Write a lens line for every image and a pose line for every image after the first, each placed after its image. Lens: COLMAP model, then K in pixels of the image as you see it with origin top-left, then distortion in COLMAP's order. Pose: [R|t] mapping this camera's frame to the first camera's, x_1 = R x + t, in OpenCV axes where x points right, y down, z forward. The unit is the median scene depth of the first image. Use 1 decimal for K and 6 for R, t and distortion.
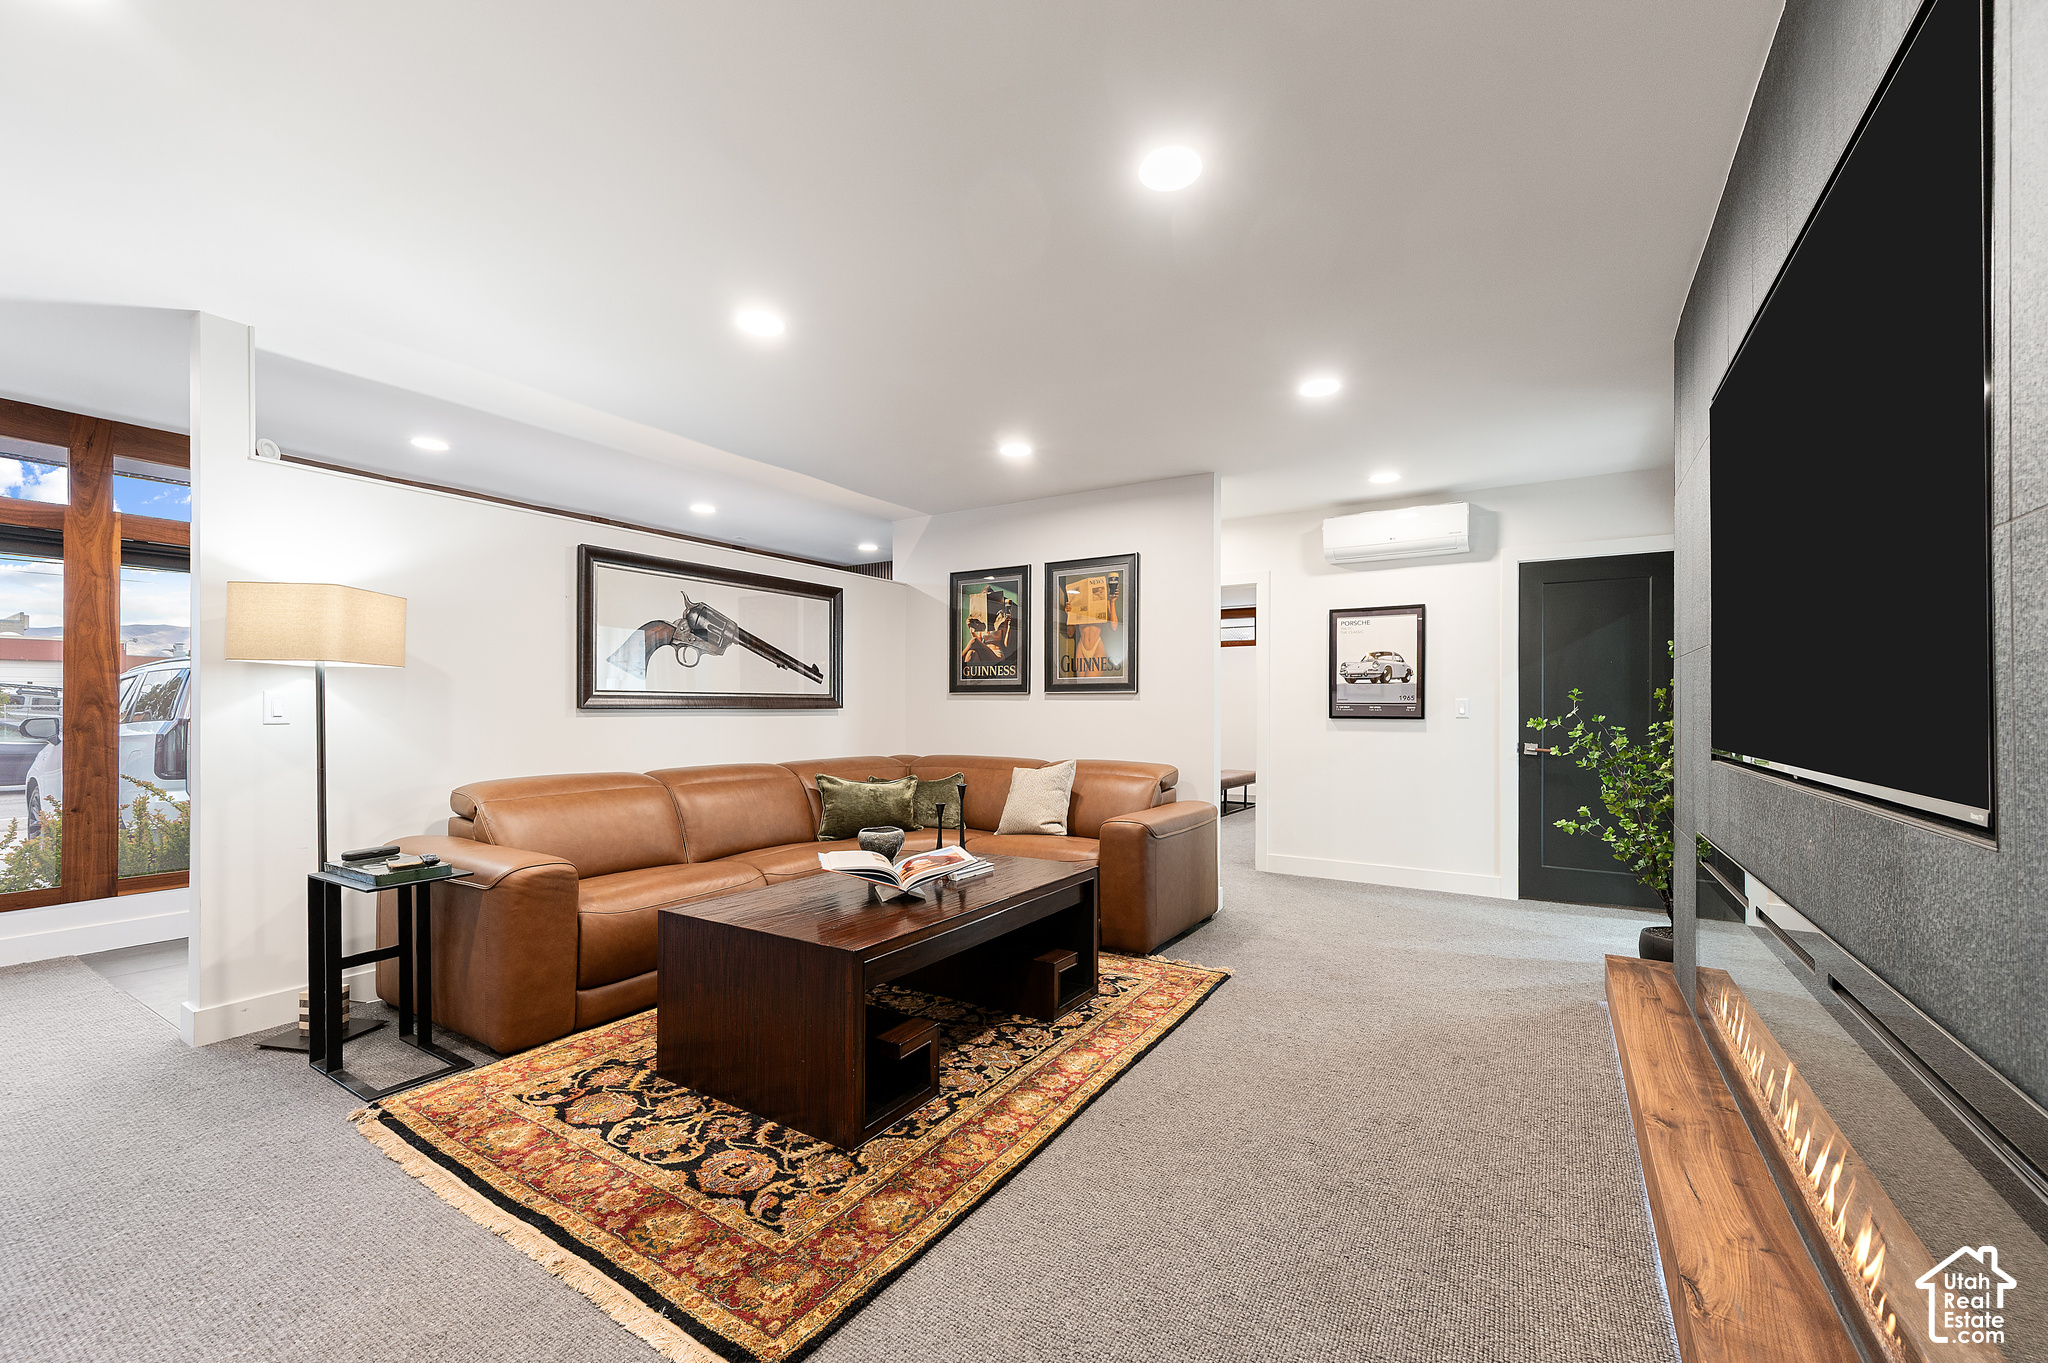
lens RADIAL K [[818.5, 0, 1029.7], [0, 818.5, 678.6], [0, 0, 1]] dist [0.008778, -0.000038]
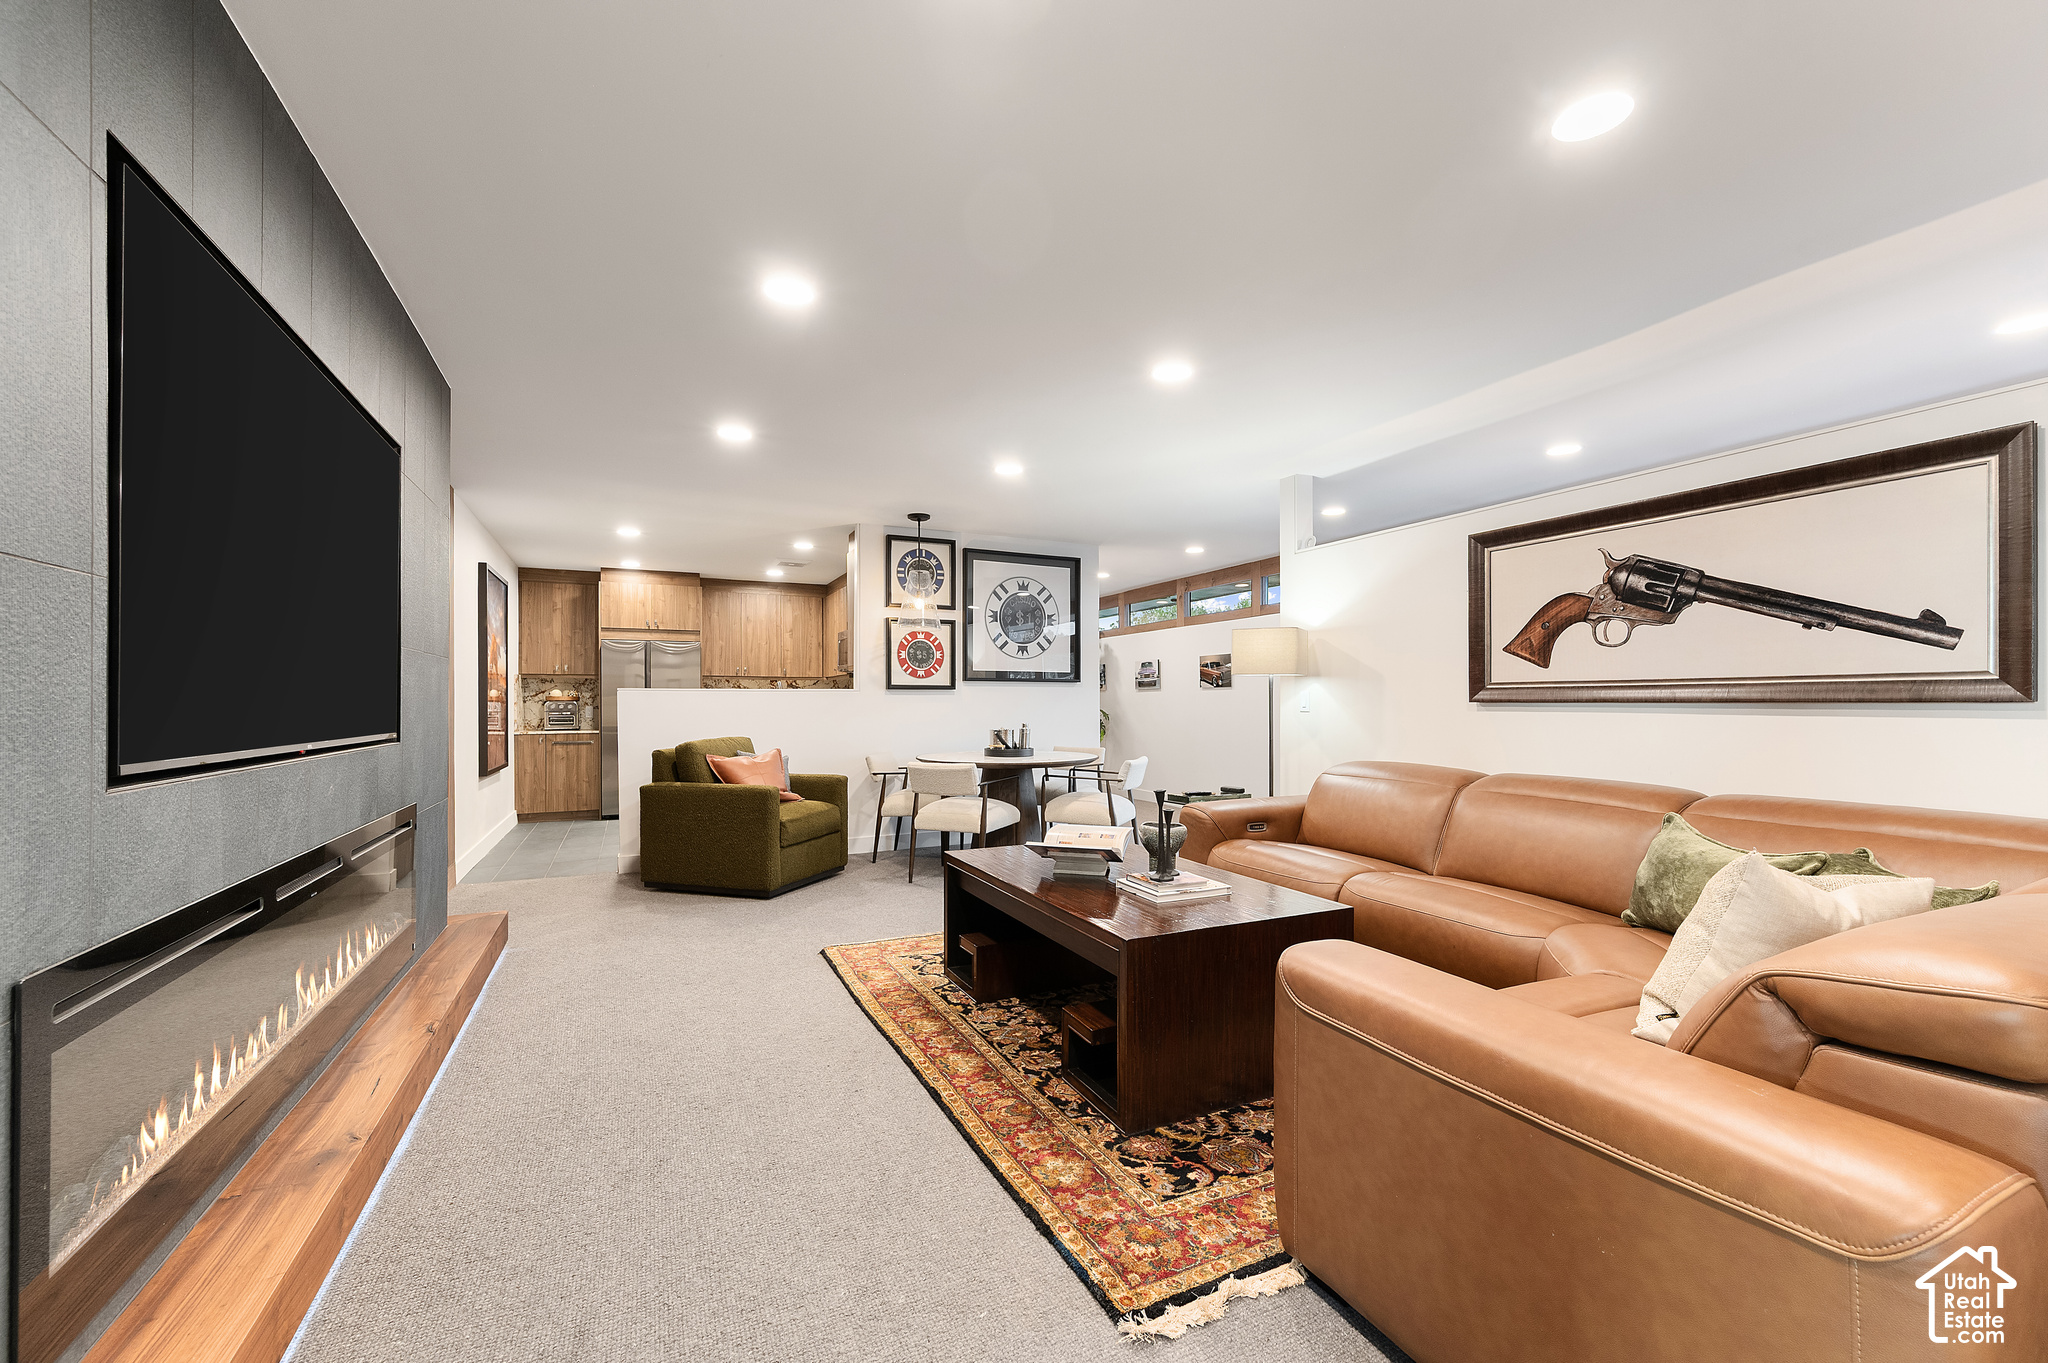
lens RADIAL K [[818.5, 0, 1029.7], [0, 818.5, 678.6], [0, 0, 1]] dist [0.008778, -0.000038]
pose [[-0.530321, -0.024267, -0.847449, 0.588584], [0.031309, 0.998348, -0.048181, 0.040505], [0.847218, -0.052084, -0.528686, 1.105285]]
